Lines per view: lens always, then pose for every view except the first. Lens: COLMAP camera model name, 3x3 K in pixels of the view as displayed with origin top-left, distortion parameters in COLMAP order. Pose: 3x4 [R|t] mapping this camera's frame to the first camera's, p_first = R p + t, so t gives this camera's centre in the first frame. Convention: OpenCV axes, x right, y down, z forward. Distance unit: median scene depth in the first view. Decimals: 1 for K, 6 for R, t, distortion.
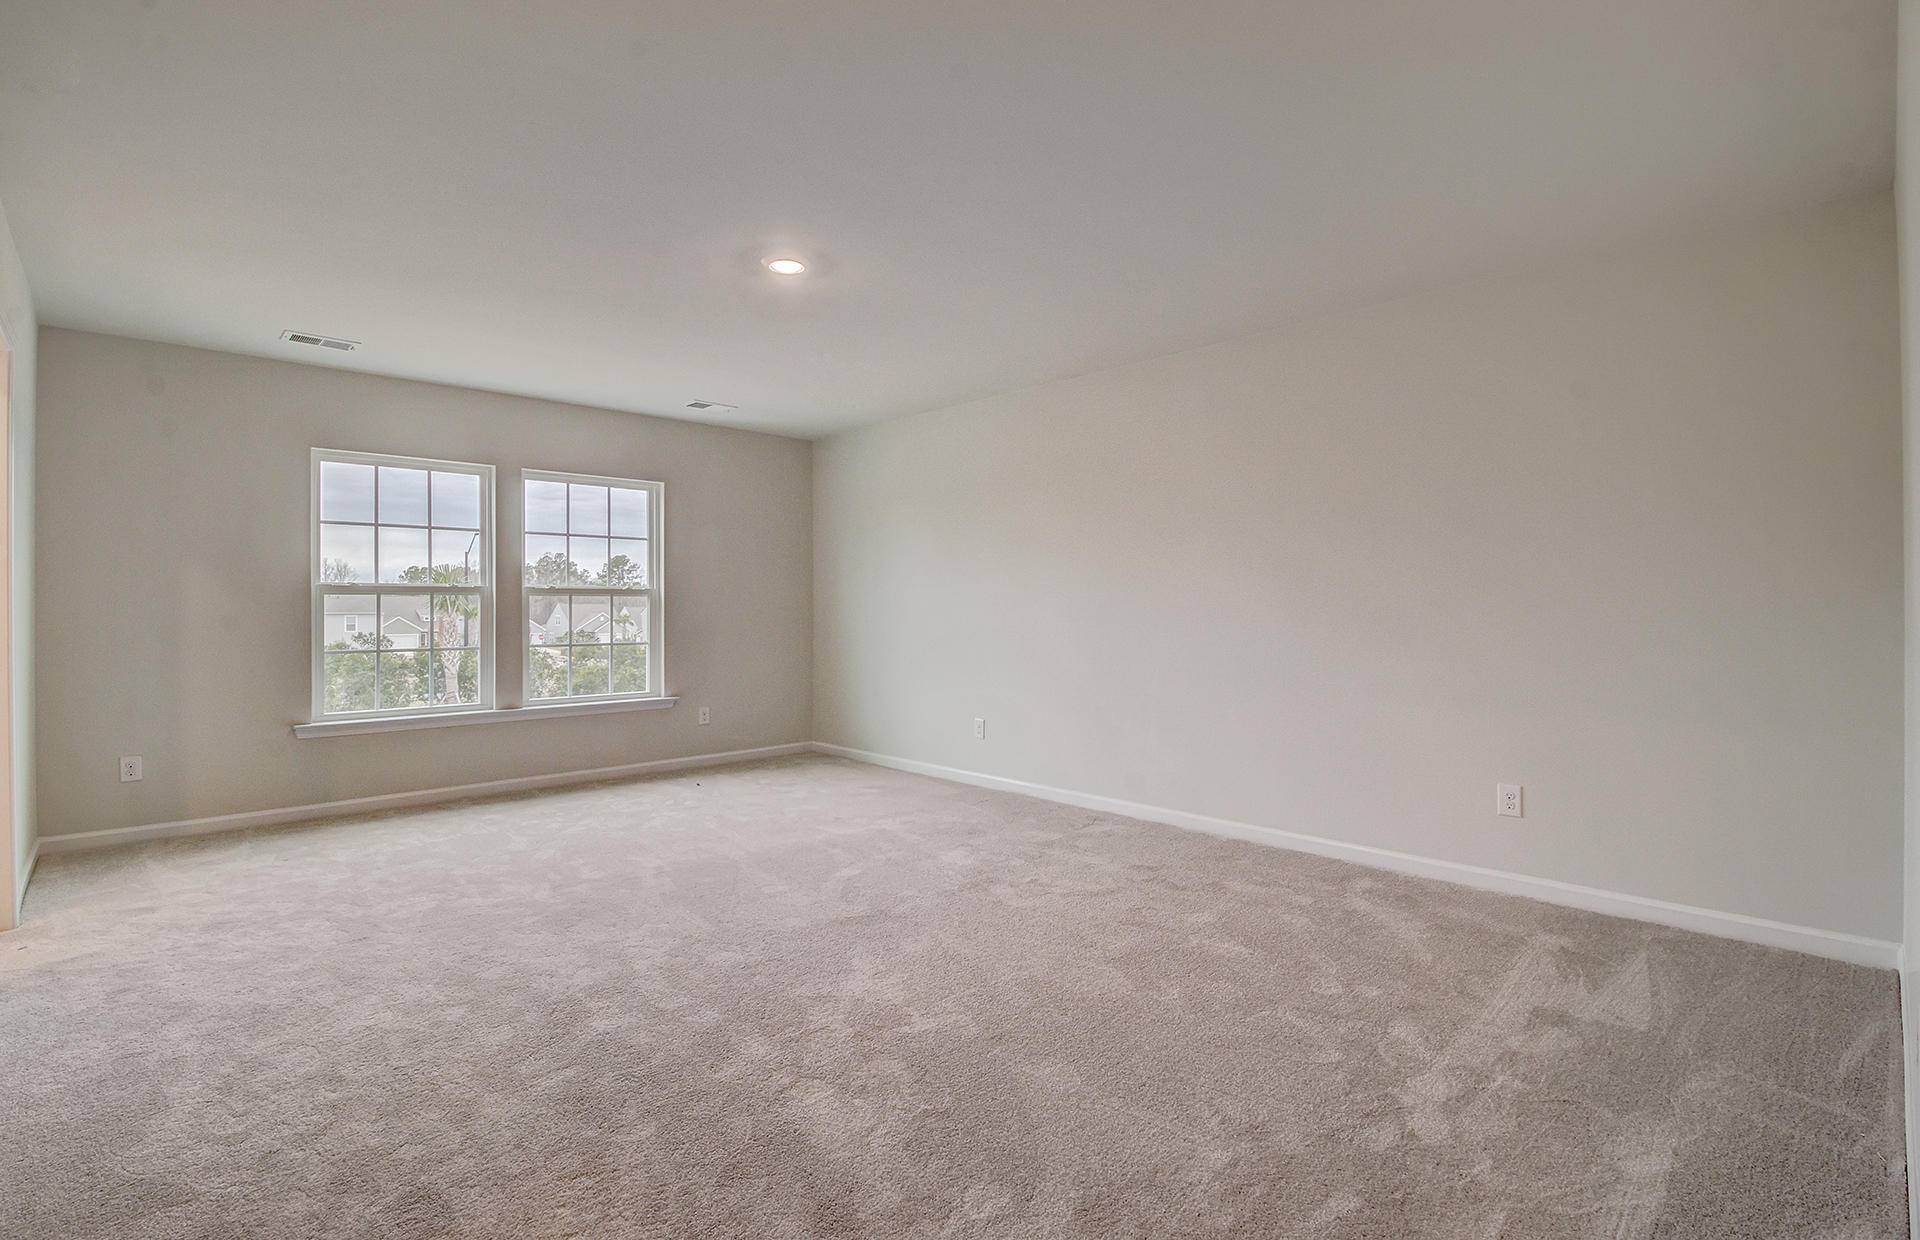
lens RADIAL K [[851.6, 0, 933.7], [0, 851.6, 604.4], [0, 0, 1]] dist [-0.031903, -0.000167]
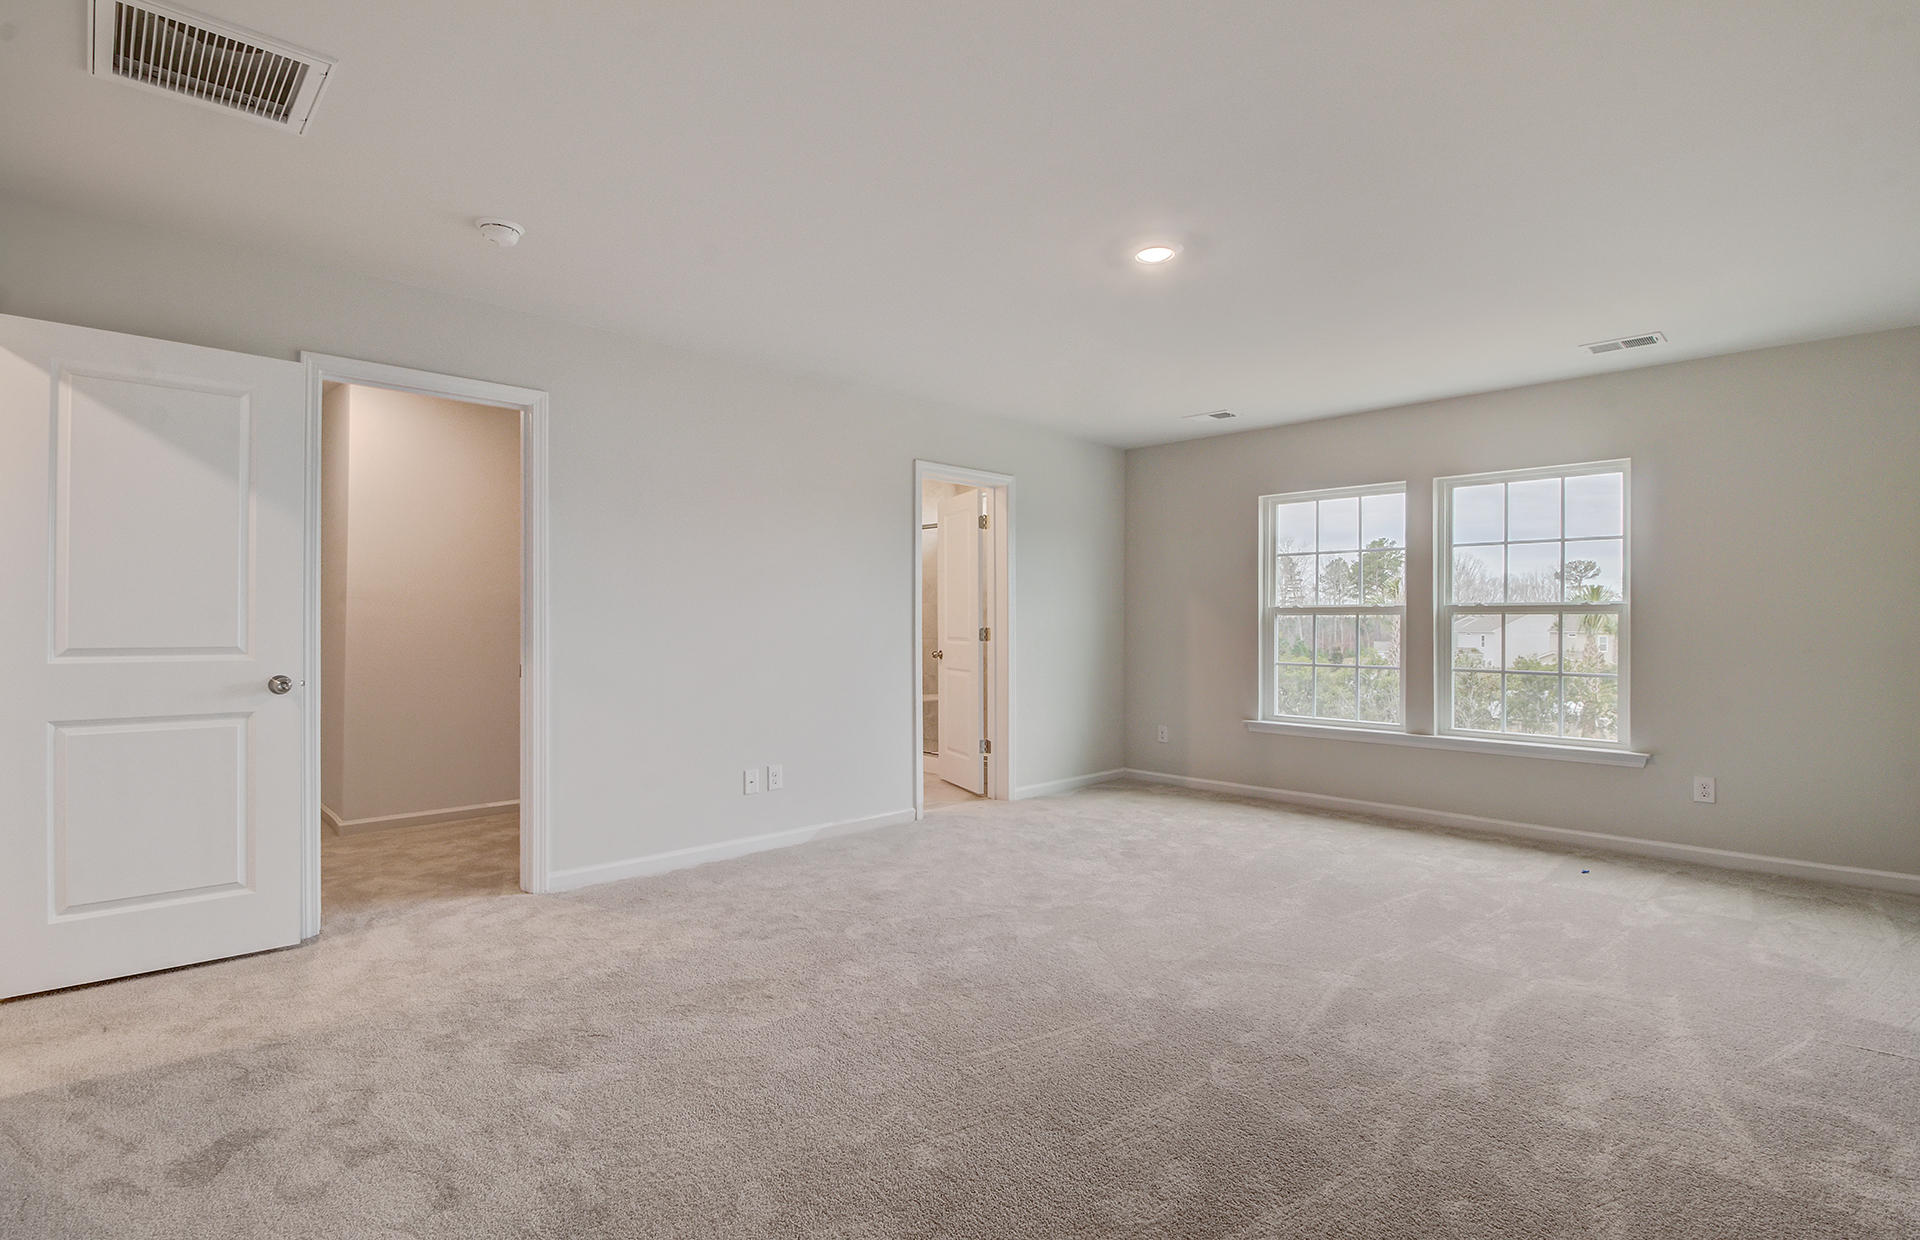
lens RADIAL K [[897.7, 0, 975.5], [0, 897.7, 617.7], [0, 0, 1]] dist [-0.000375, -0.000279]
pose [[0.055551, -0.005356, -0.998441, 0.461153], [-0.002009, 0.999983, -0.005477, -0.000272], [0.998454, 0.002310, 0.055539, 0.427962]]
